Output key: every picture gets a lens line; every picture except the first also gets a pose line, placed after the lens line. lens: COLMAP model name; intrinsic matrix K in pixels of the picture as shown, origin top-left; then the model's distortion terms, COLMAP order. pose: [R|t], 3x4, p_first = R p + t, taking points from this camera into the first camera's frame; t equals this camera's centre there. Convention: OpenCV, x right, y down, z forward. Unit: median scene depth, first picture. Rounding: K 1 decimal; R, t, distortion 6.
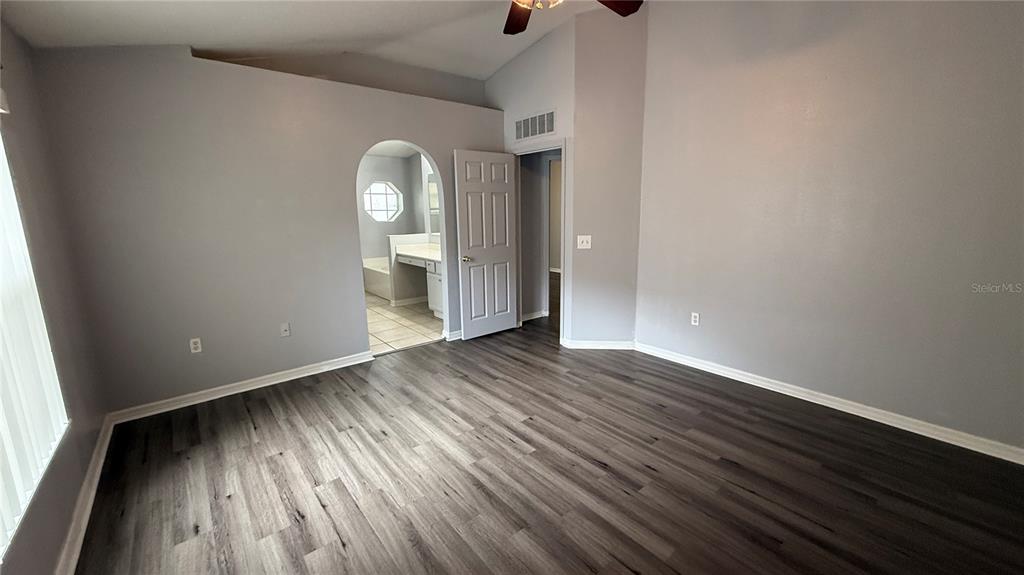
lens RADIAL K [[407.1, 0, 510.7], [0, 407.1, 287.2], [0, 0, 1]] dist [-0.001707, -0.000214]
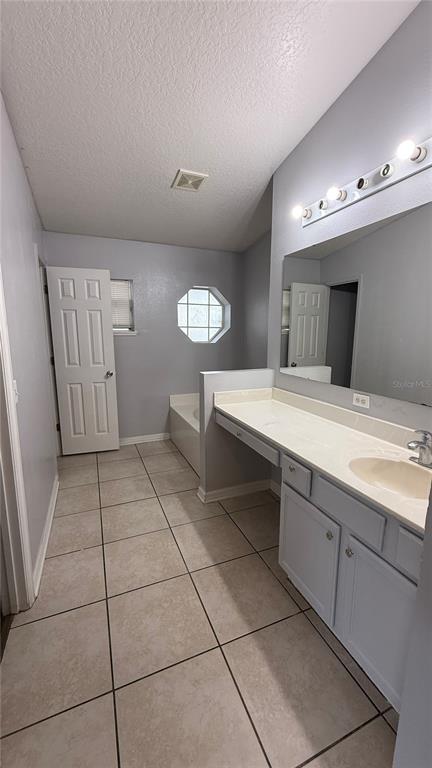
lens RADIAL K [[305.3, 0, 214.9], [0, 305.3, 380.3], [0, 0, 1]] dist [-0.001707, -0.000214]
pose [[0.956958, 0.064203, -0.283036, -0.348491], [-0.072261, 0.997221, -0.018110, -0.226568], [0.281087, 0.037783, 0.958938, 1.275643]]
